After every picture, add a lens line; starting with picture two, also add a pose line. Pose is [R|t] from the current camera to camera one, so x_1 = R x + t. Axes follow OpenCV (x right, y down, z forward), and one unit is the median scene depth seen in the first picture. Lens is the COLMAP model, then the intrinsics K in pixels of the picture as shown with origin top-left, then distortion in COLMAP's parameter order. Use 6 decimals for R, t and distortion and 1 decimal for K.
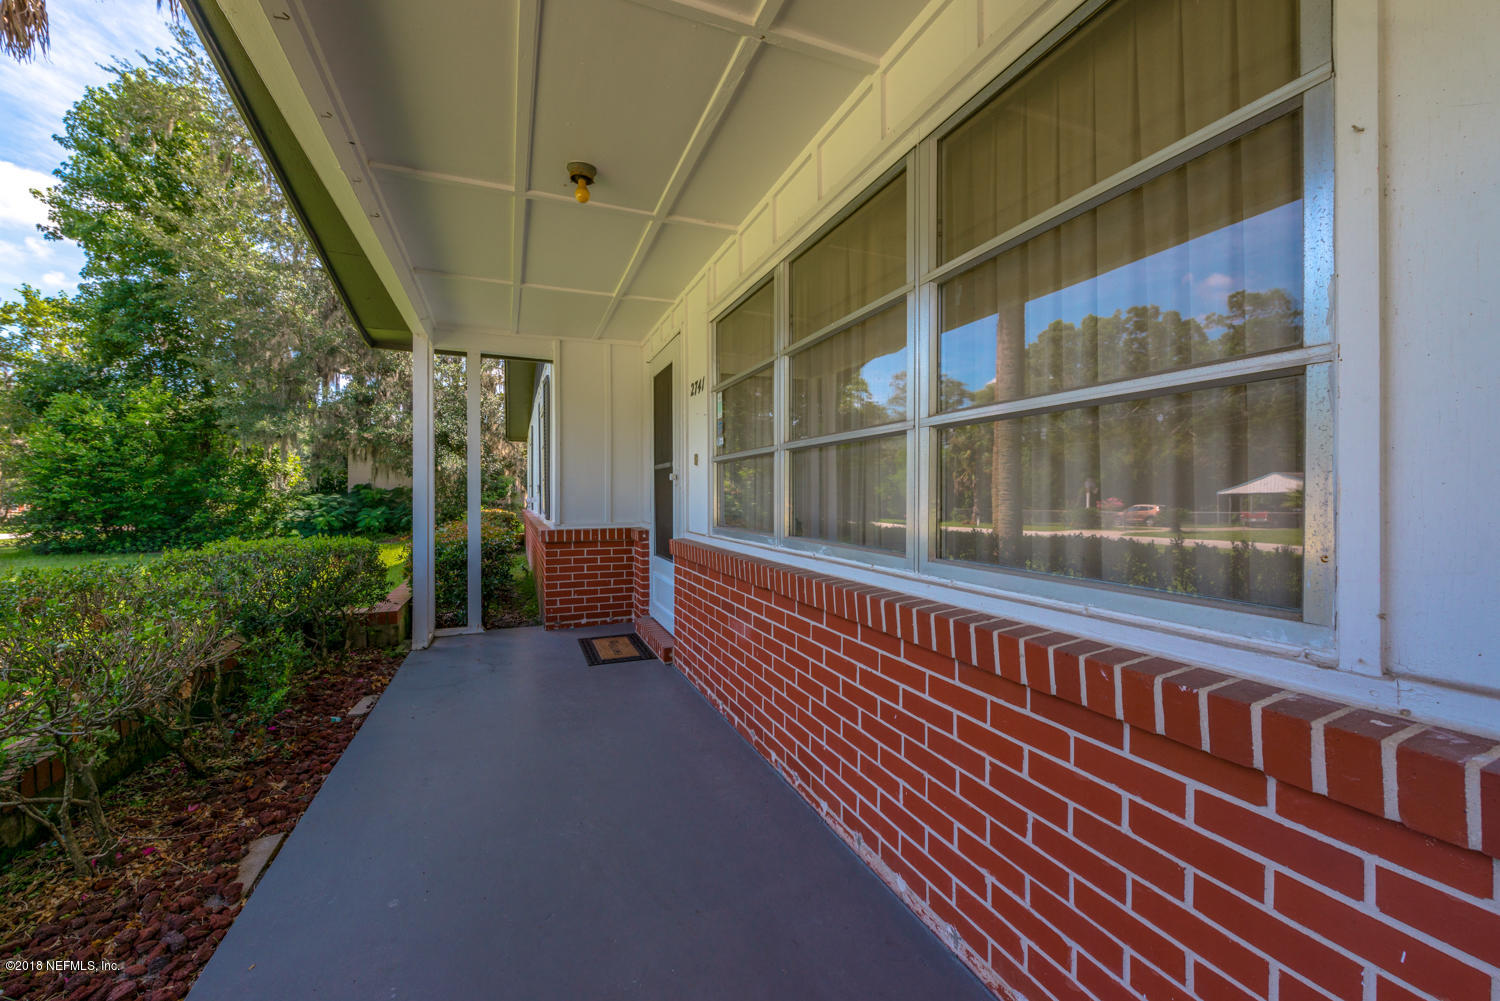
lens RADIAL K [[598.6, 0, 750.0], [0, 598.6, 500.5], [0, 0, 1]] dist [-0.025944, 0.000017]
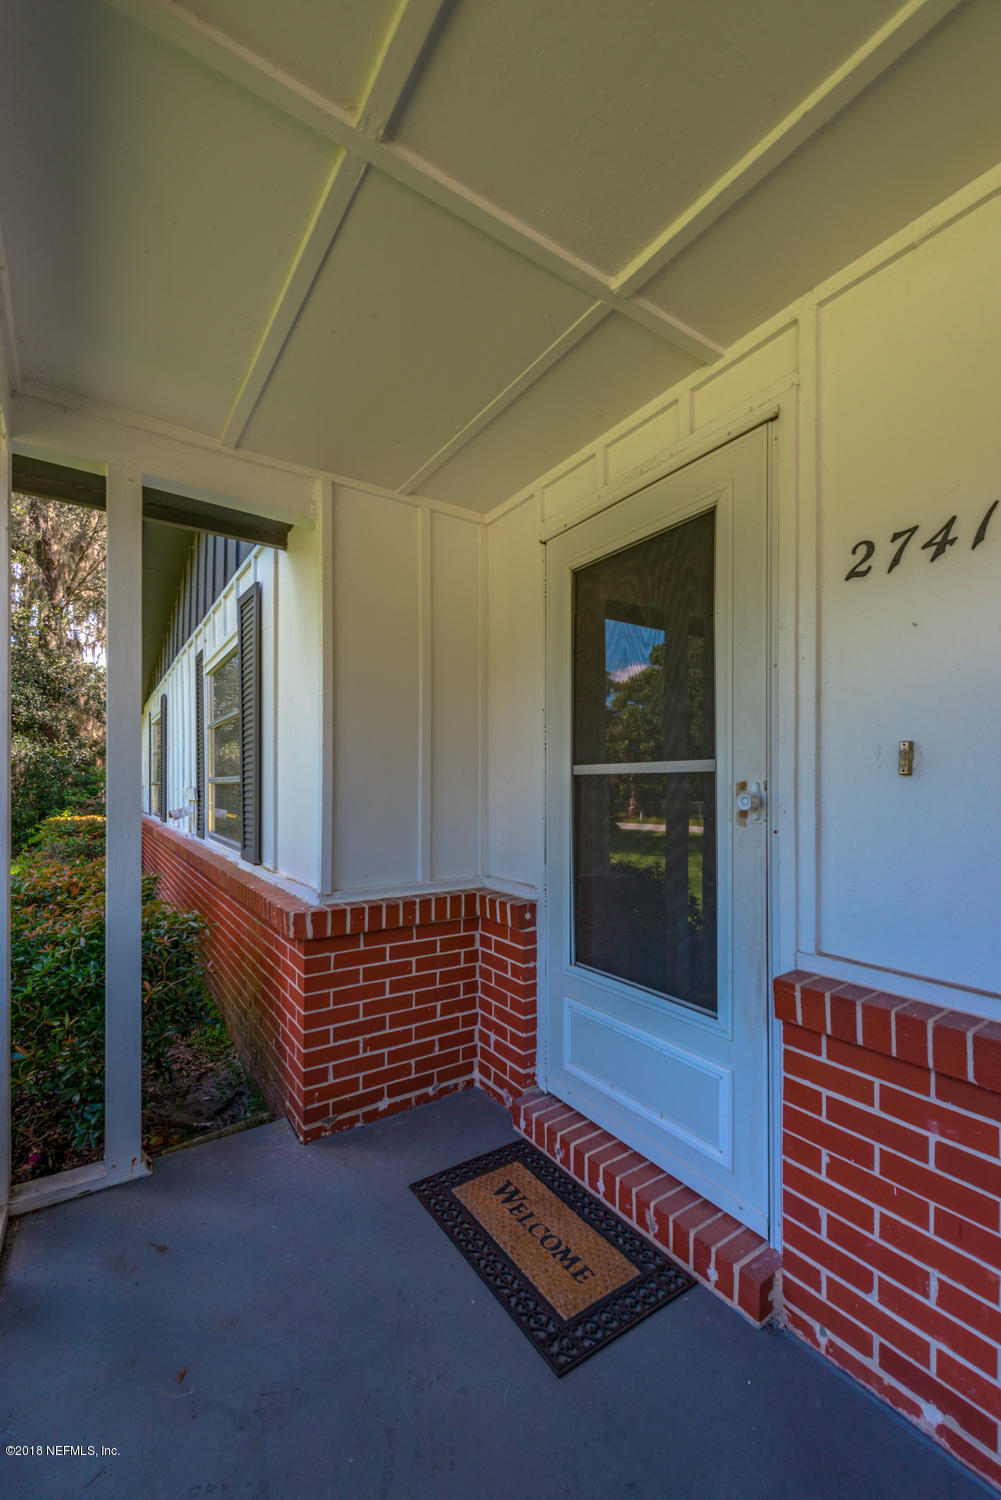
lens RADIAL K [[625.2, 0, 494.8], [0, 625.2, 781.4], [0, 0, 1]] dist [0.001346, 0.000000]
pose [[0.980828, 0.000839, 0.194873, -0.288704], [0.002109, 0.999886, -0.014918, -0.036816], [-0.194864, 0.015043, 0.980715, 0.513202]]
